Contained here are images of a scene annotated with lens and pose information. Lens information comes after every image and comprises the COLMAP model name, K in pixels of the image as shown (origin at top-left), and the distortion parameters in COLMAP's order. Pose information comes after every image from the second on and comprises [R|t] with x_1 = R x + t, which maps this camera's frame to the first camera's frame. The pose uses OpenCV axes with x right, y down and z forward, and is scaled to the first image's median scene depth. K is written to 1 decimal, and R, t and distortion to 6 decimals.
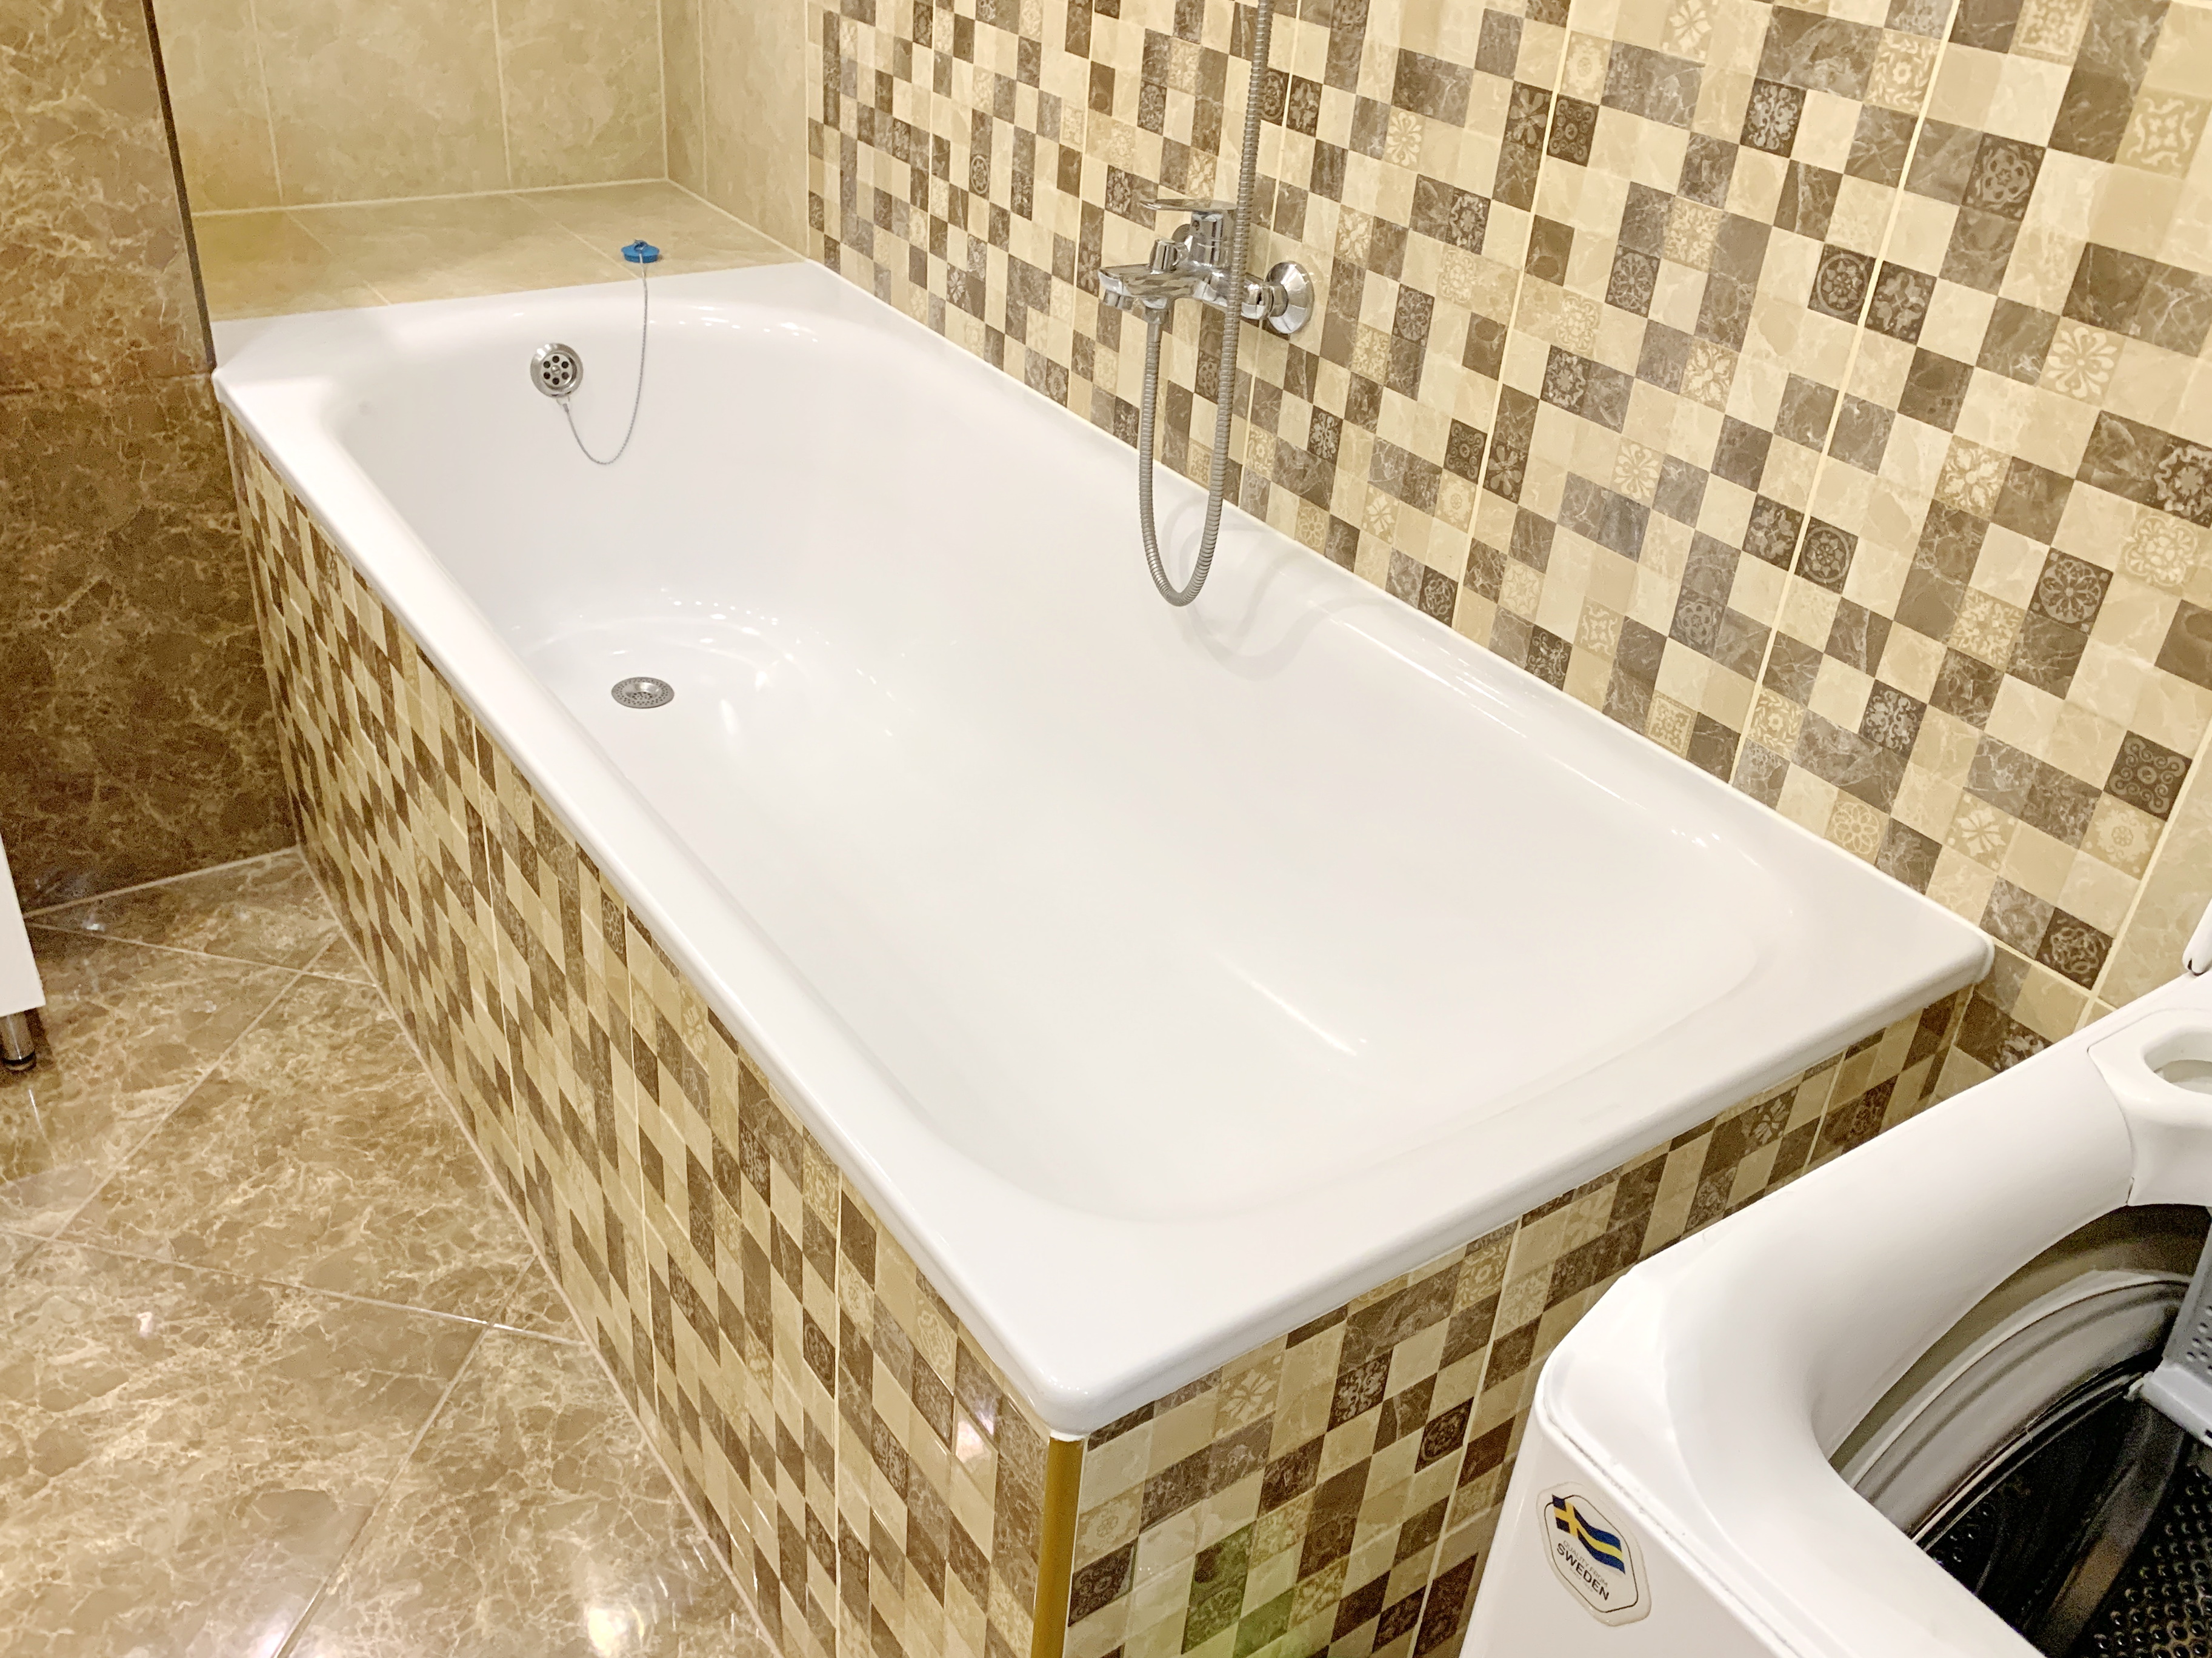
lens RADIAL K [[1874.0, 0, 1104.5], [0, 1874.0, 802.1], [0, 0, 1]] dist [0.009030, -0.002211]
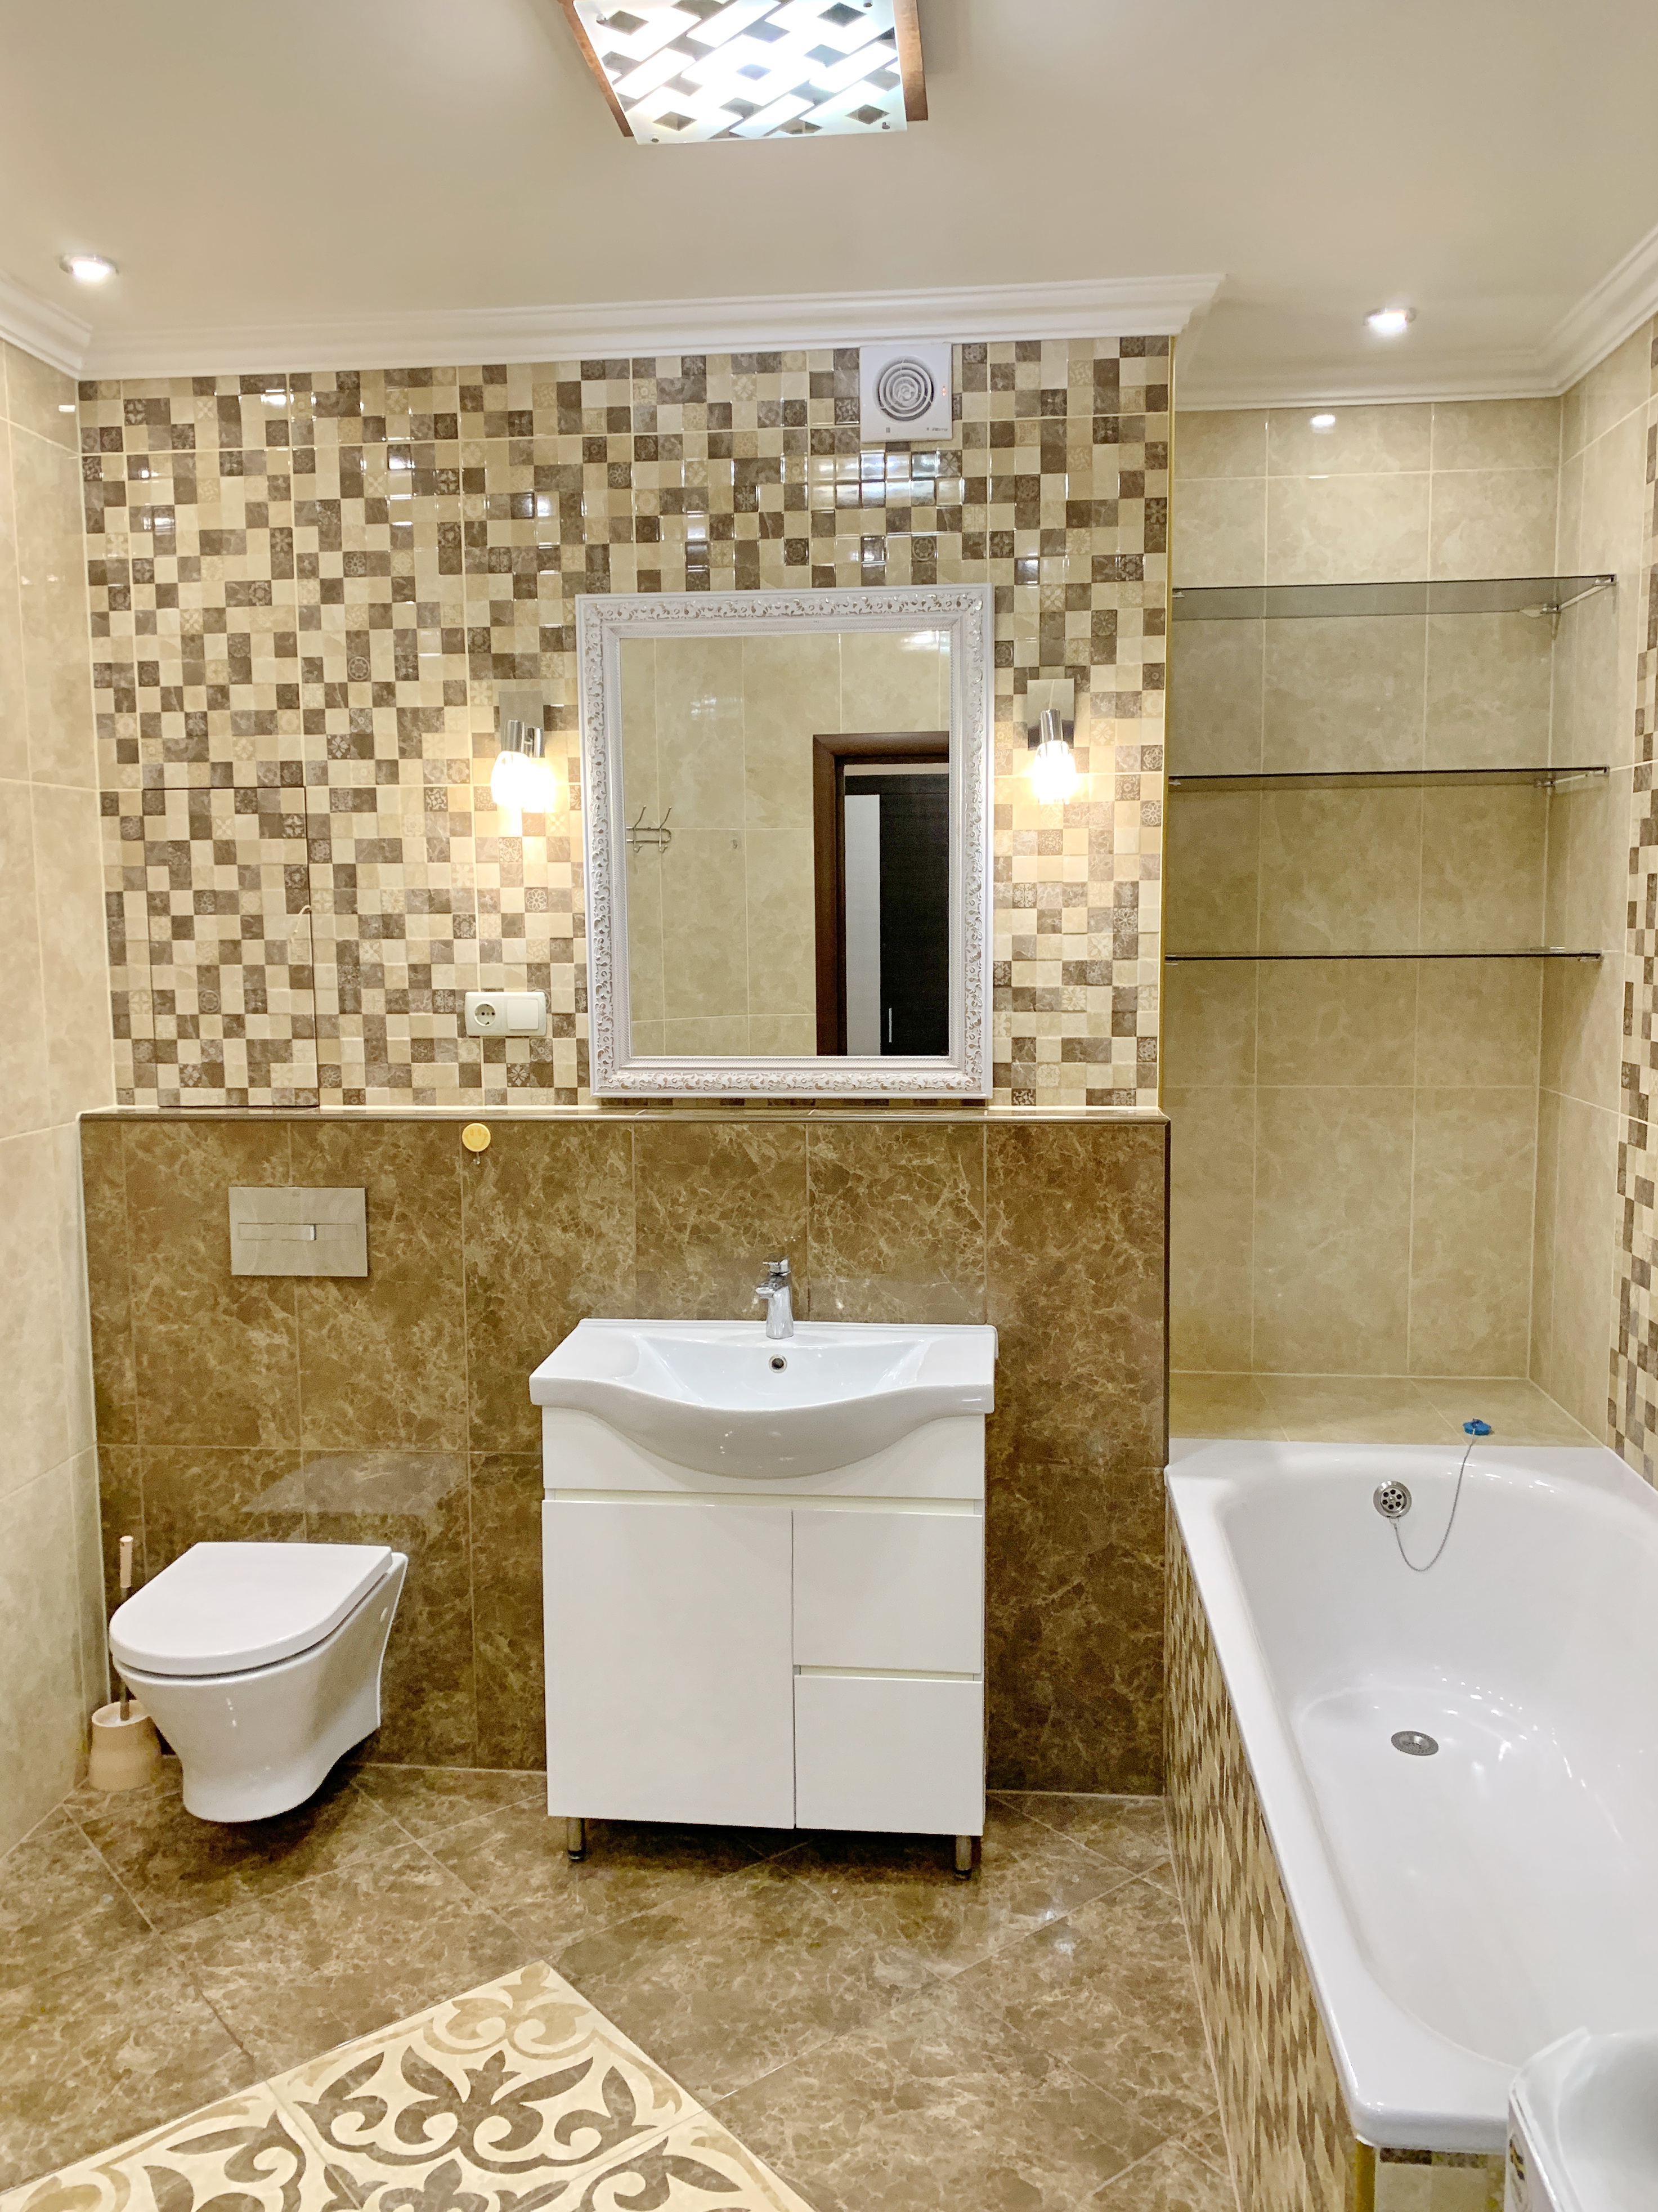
lens RADIAL K [[1720.8, 0, 817.4], [0, 1720.8, 1108.3], [0, 0, 1]] dist [0.047993, -0.071031]
pose [[0.751101, -0.009369, -0.660121, 0.379908], [-0.282268, 0.899340, -0.333935, 0.100559], [0.596802, 0.437150, 0.672850, -0.425470]]
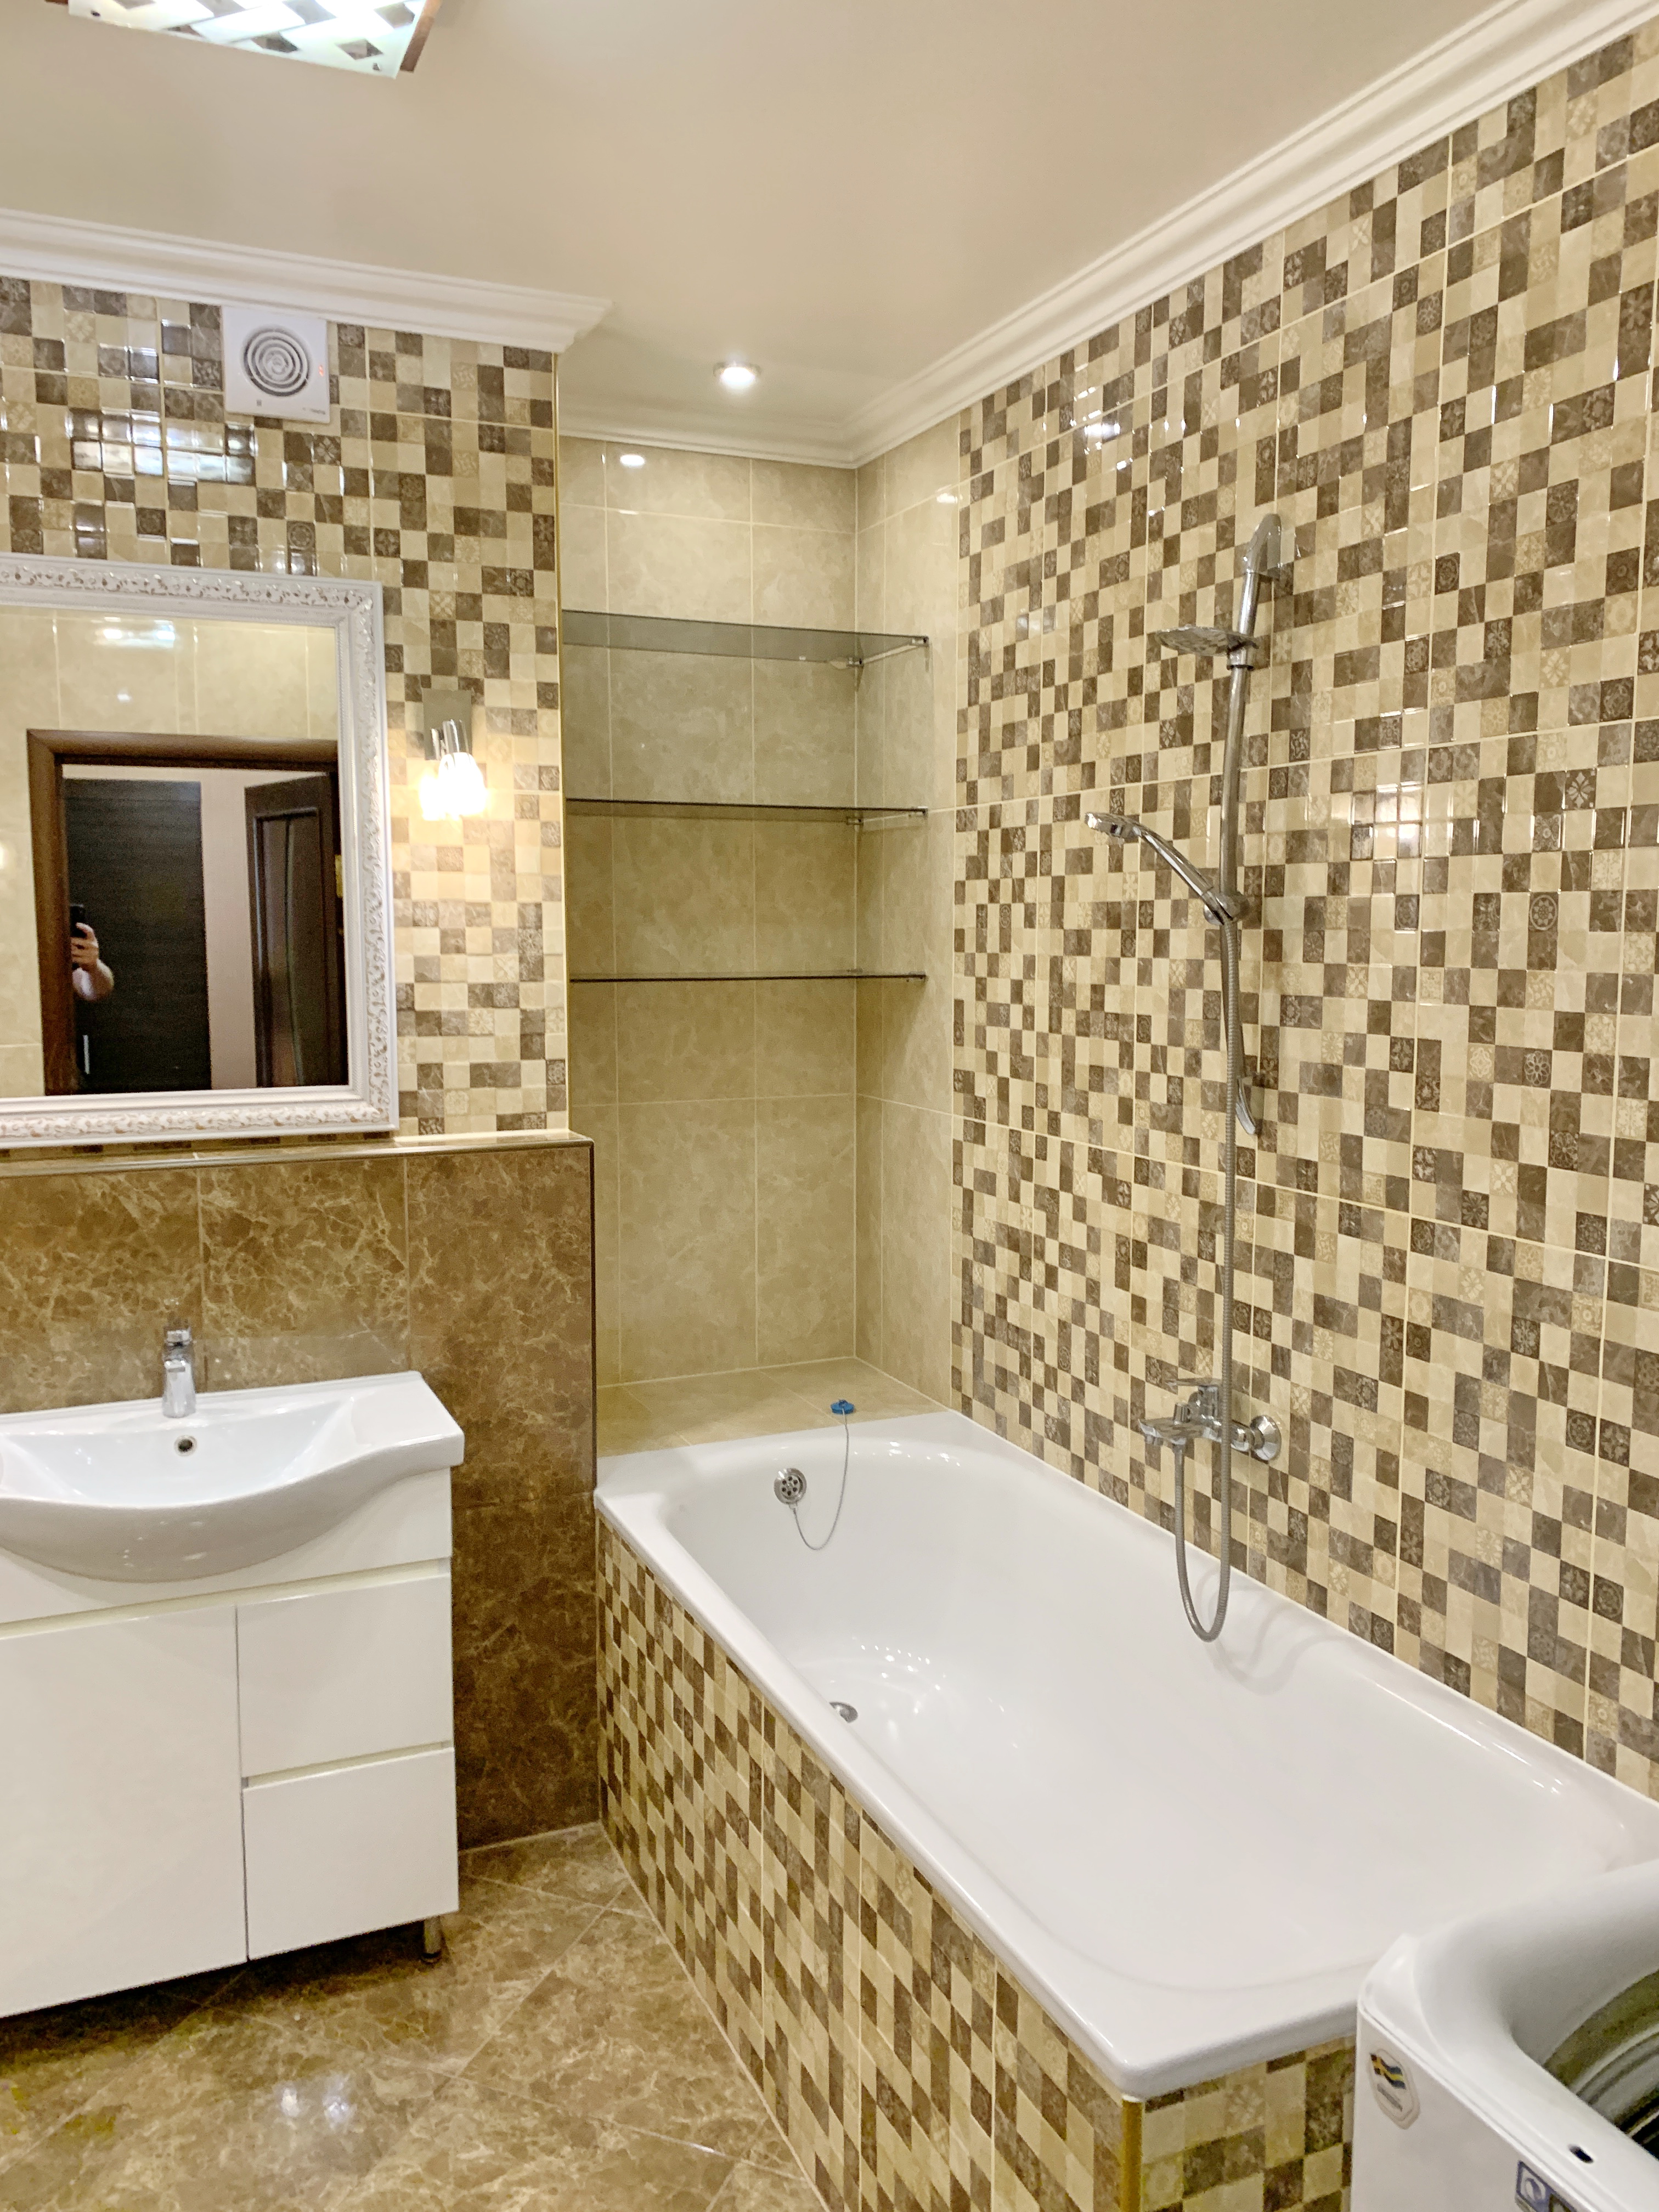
lens RADIAL K [[1672.7, 0, 810.4], [0, 1672.7, 1113.0], [0, 0, 1]] dist [0.030971, -0.046148]
pose [[0.976621, -0.056094, -0.207520, 0.037990], [-0.037781, 0.905538, -0.422579, 0.105802], [0.211621, 0.420540, 0.882249, -0.491568]]
